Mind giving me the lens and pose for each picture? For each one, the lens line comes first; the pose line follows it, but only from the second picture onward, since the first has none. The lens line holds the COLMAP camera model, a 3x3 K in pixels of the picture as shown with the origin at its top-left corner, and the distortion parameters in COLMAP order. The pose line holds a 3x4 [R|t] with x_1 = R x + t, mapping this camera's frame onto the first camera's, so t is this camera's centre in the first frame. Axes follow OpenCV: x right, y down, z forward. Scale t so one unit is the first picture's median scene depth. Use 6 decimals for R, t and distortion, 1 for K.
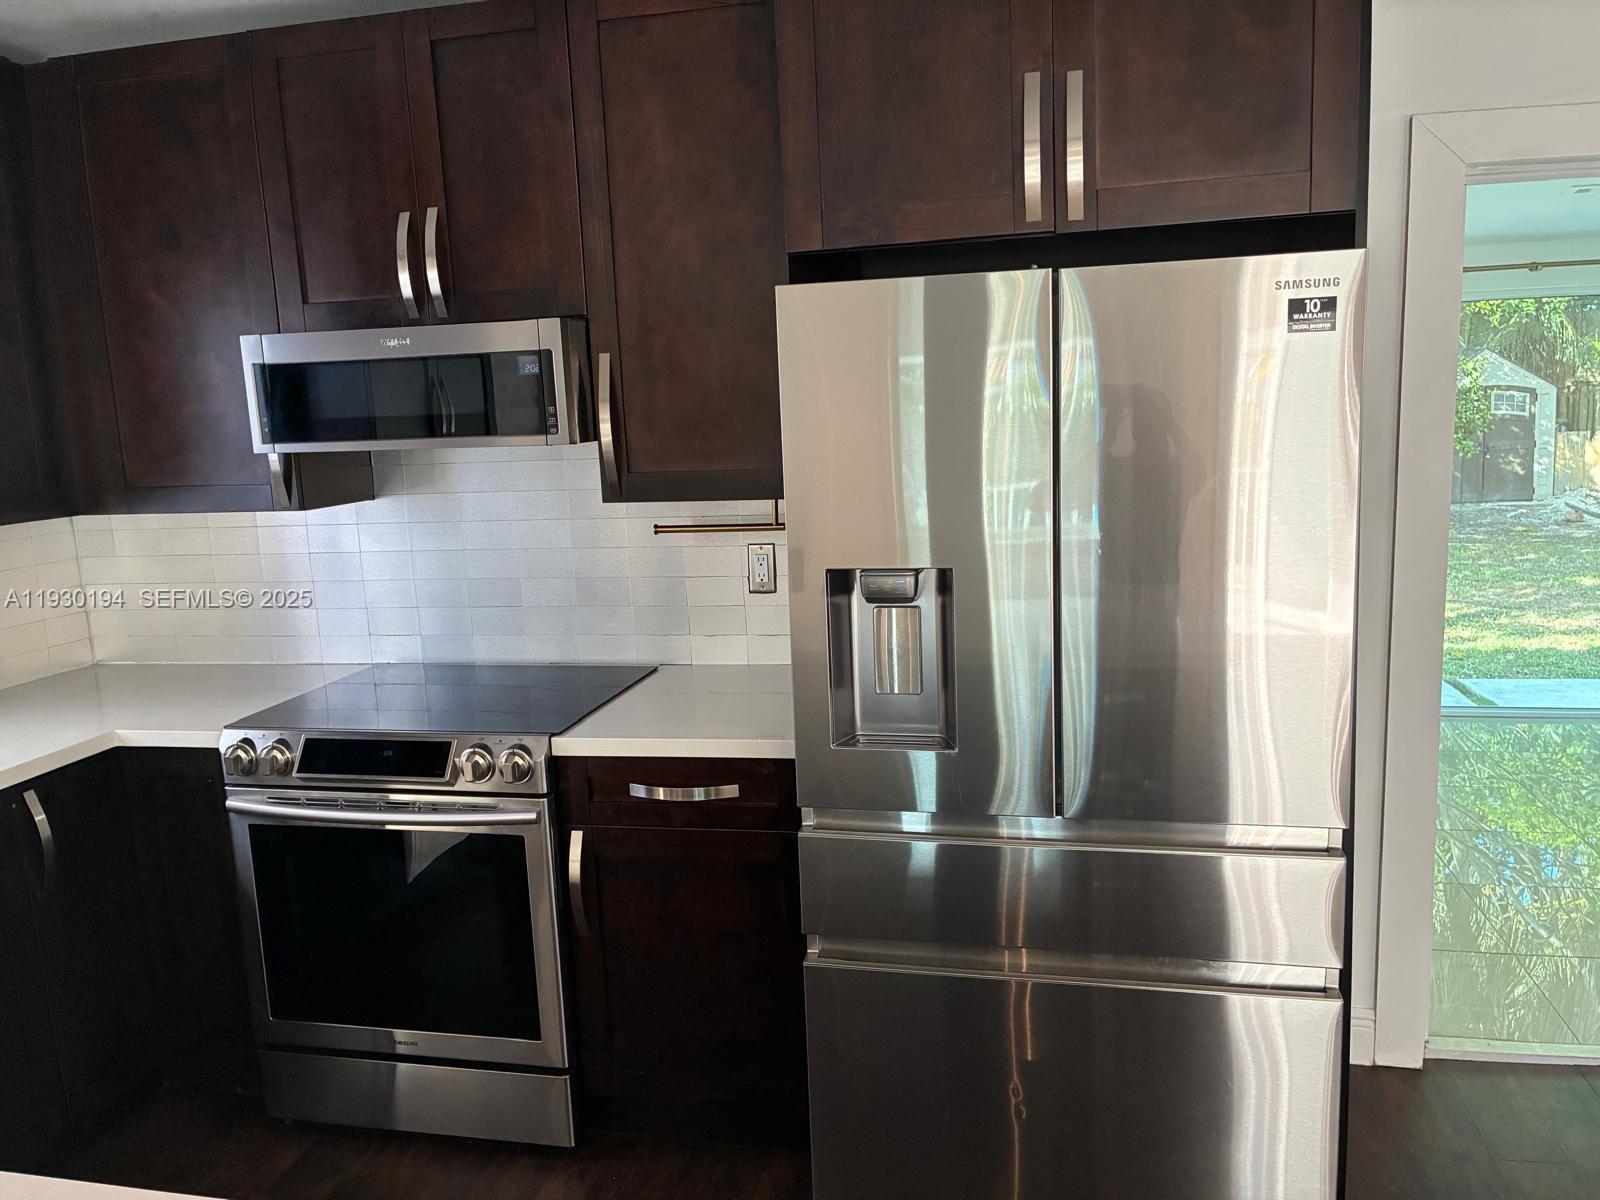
lens RADIAL K [[1223.0, 0, 807.7], [0, 1223.0, 604.1], [0, 0, 1]] dist [0.012664, -0.001003]
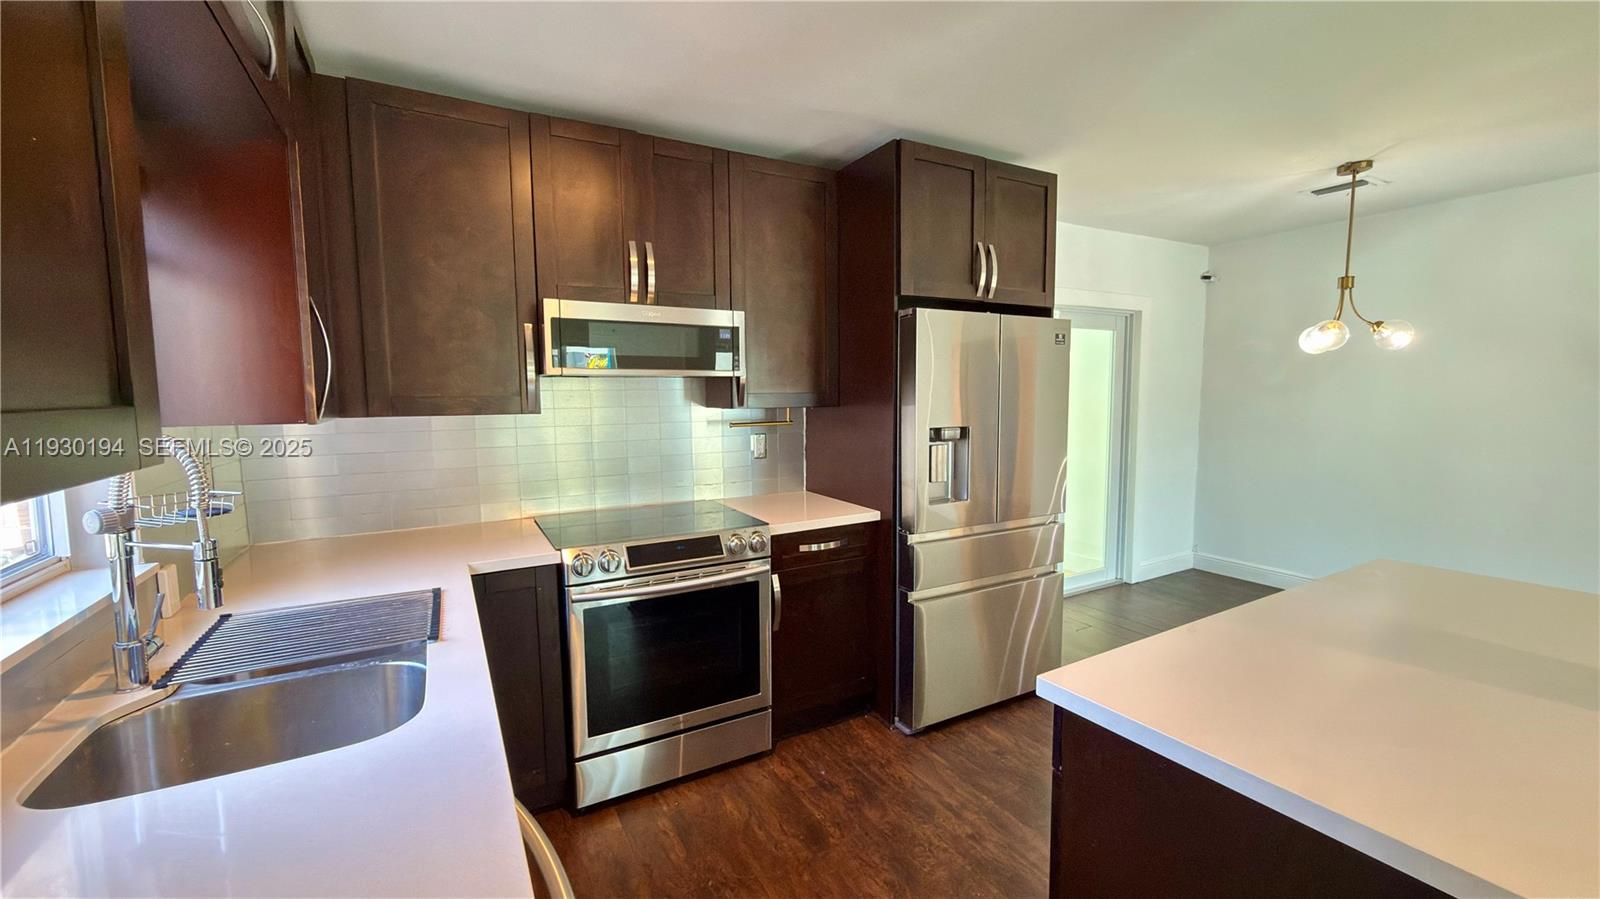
lens RADIAL K [[644.3, 0, 795.4], [0, 644.3, 448.1], [0, 0, 1]] dist [-0.001342, -0.000044]
pose [[0.743463, -0.022303, 0.668405, -0.826796], [0.087187, 0.994147, -0.063805, 0.054590], [-0.663070, 0.105713, 0.741056, 0.206018]]
